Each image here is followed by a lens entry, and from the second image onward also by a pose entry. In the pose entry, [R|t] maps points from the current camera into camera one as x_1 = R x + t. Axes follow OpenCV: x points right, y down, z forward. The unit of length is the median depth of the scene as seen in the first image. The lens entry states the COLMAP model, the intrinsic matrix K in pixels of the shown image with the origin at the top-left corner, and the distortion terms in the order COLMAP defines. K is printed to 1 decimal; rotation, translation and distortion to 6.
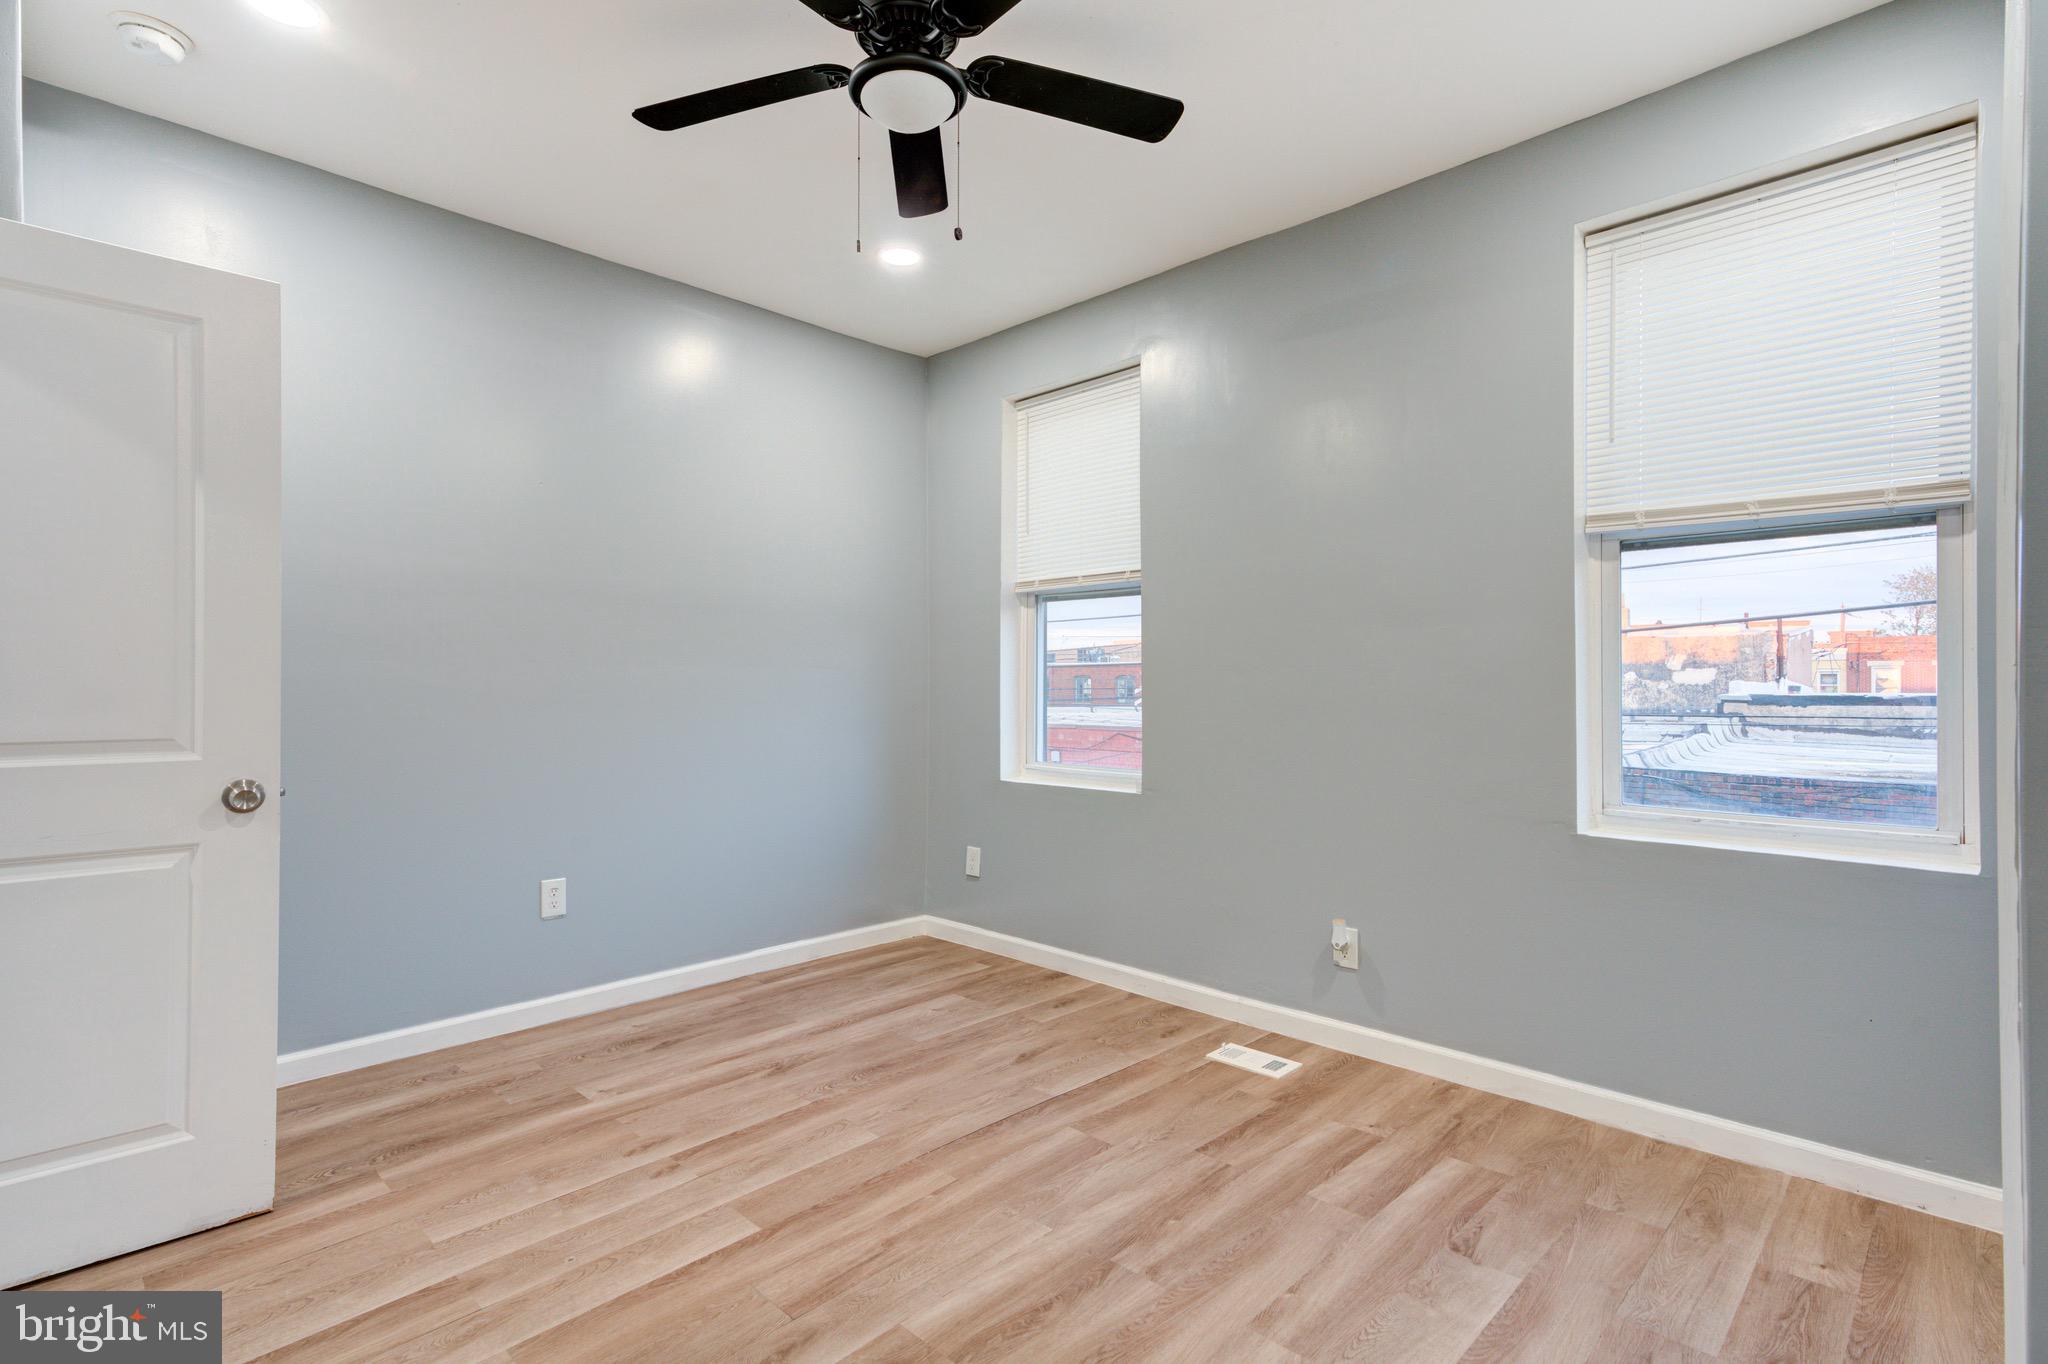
lens RADIAL K [[997.7, 0, 1028.7], [0, 997.7, 678.4], [0, 0, 1]] dist [-0.002584, 0.013023]
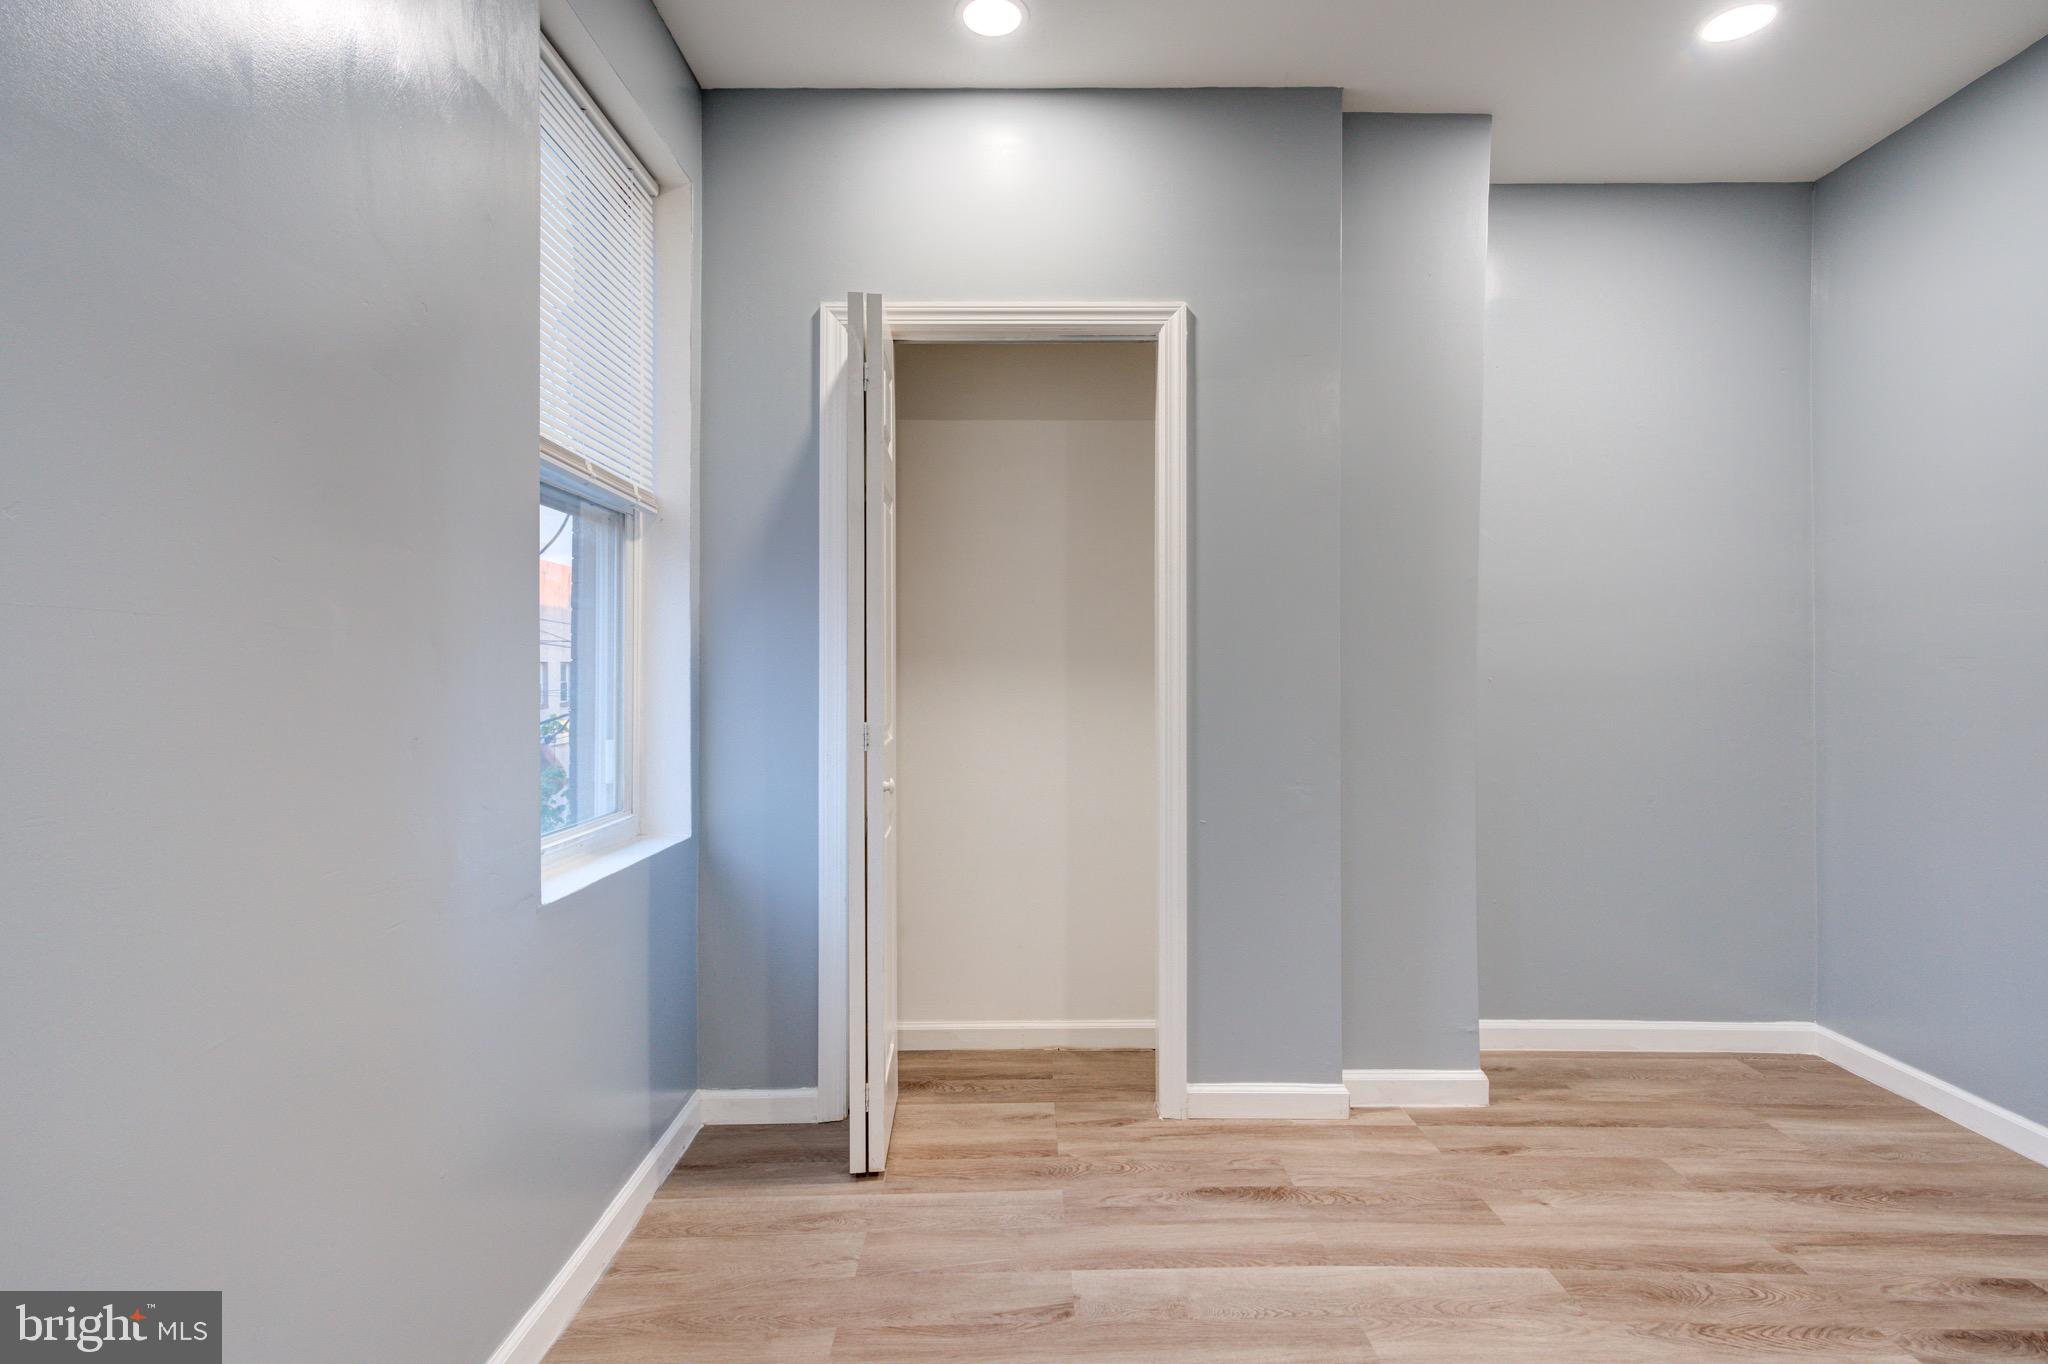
lens RADIAL K [[993.2, 0, 1033.0], [0, 993.2, 670.2], [0, 0, 1]] dist [0.000029, 0.014865]
pose [[-0.694986, 0.002470, 0.719019, -0.123116], [-0.006933, 0.999925, -0.010136, 0.005427], [-0.718990, -0.012030, -0.694916, 1.068909]]
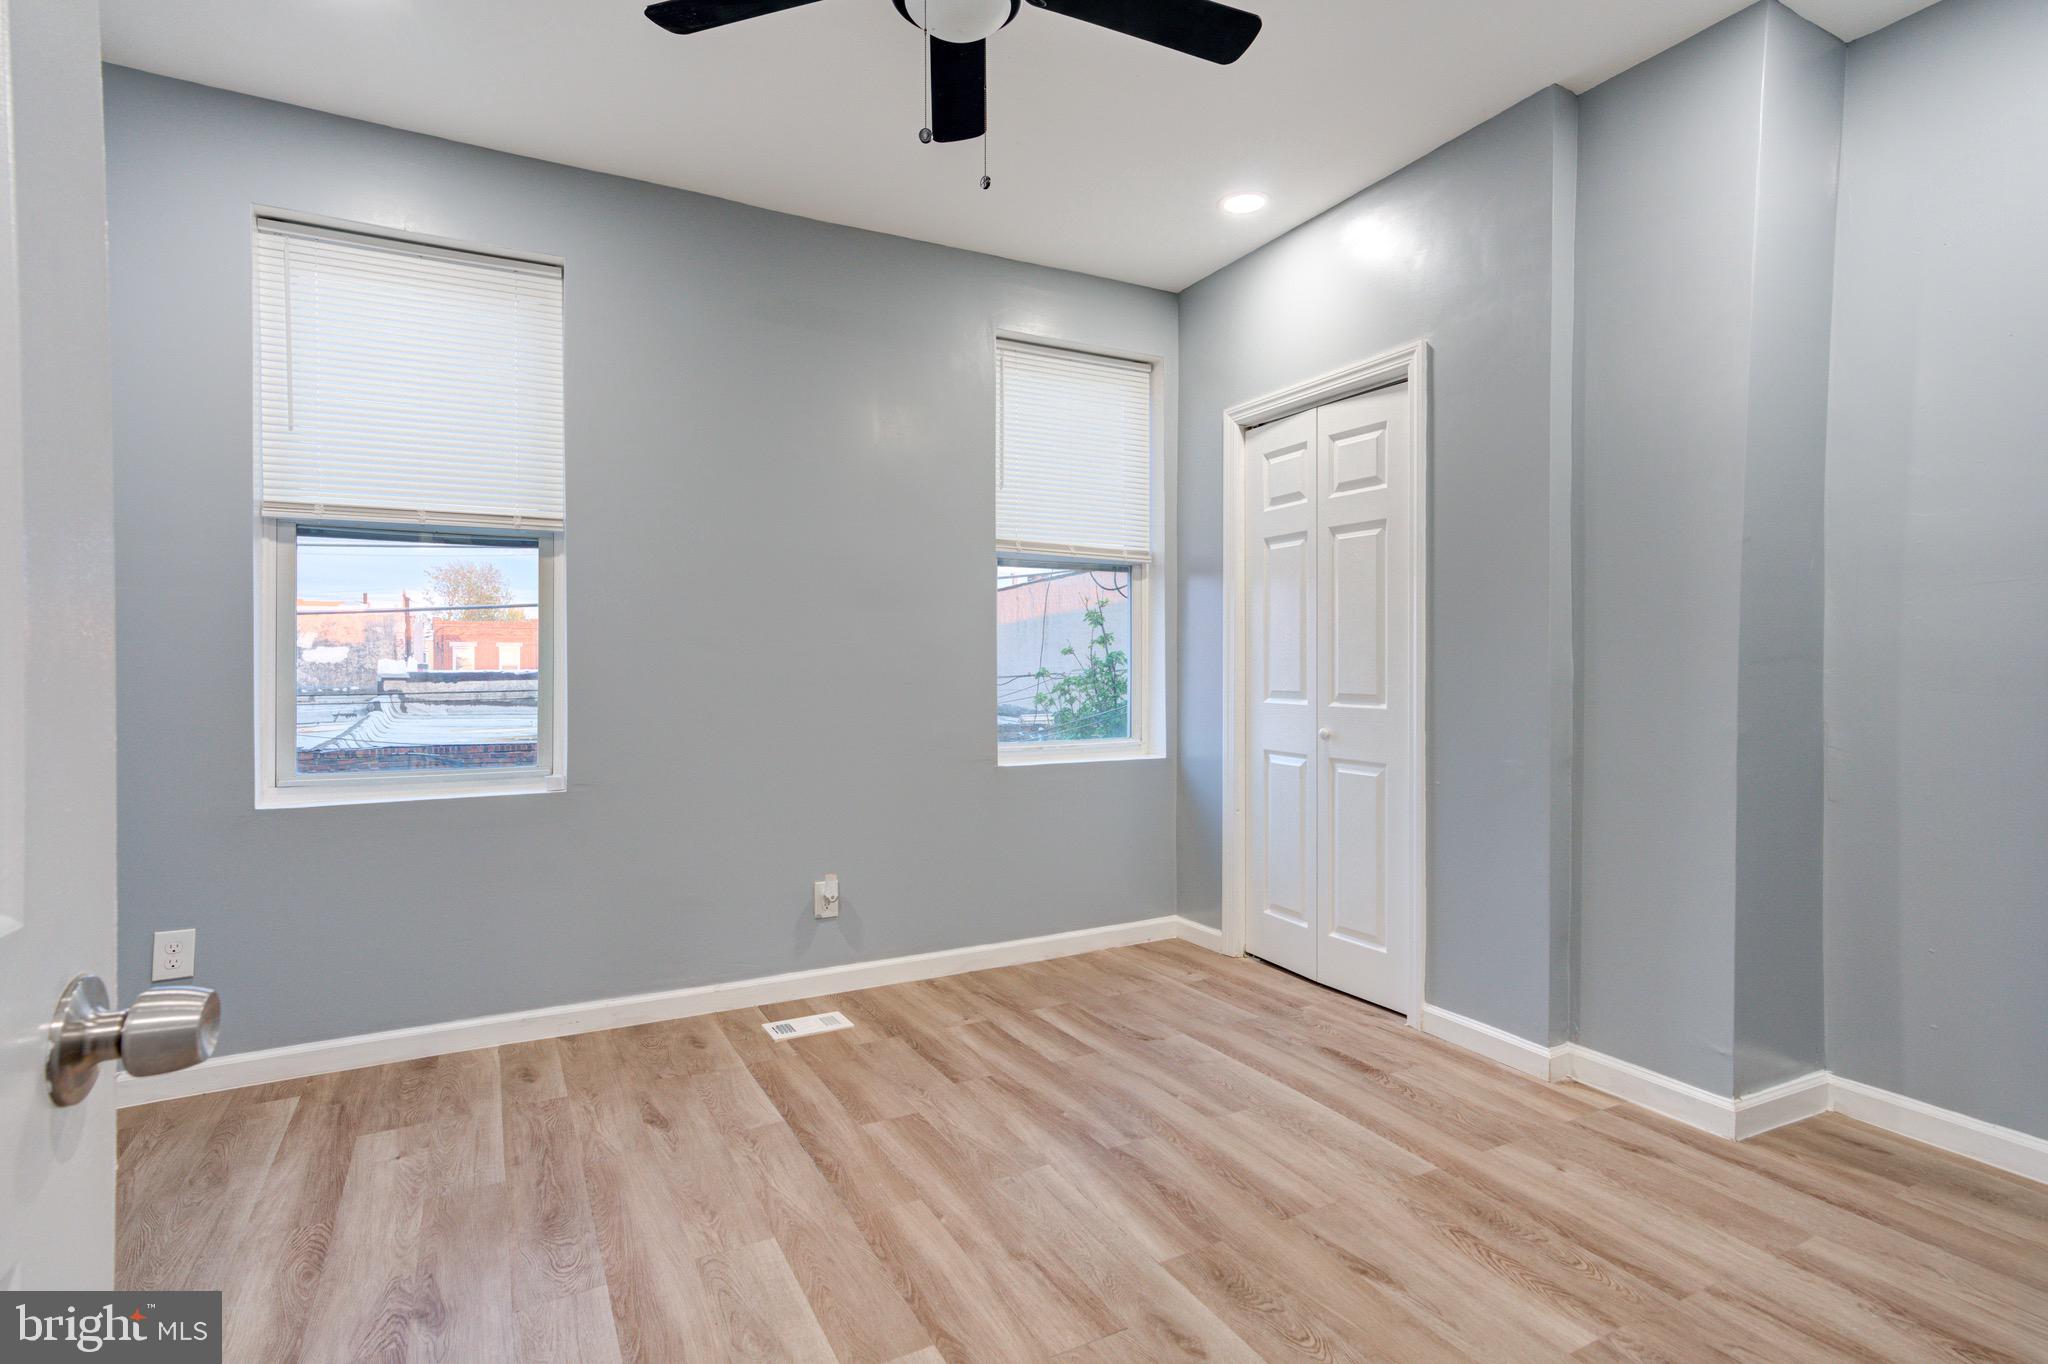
lens RADIAL K [[993.2, 0, 1033.0], [0, 993.2, 670.2], [0, 0, 1]] dist [0.000029, 0.014865]
pose [[0.306949, -0.007675, 0.951695, -0.666731], [-0.004800, 0.999942, 0.009613, 0.005787], [-0.951714, -0.007519, 0.306895, 0.462084]]
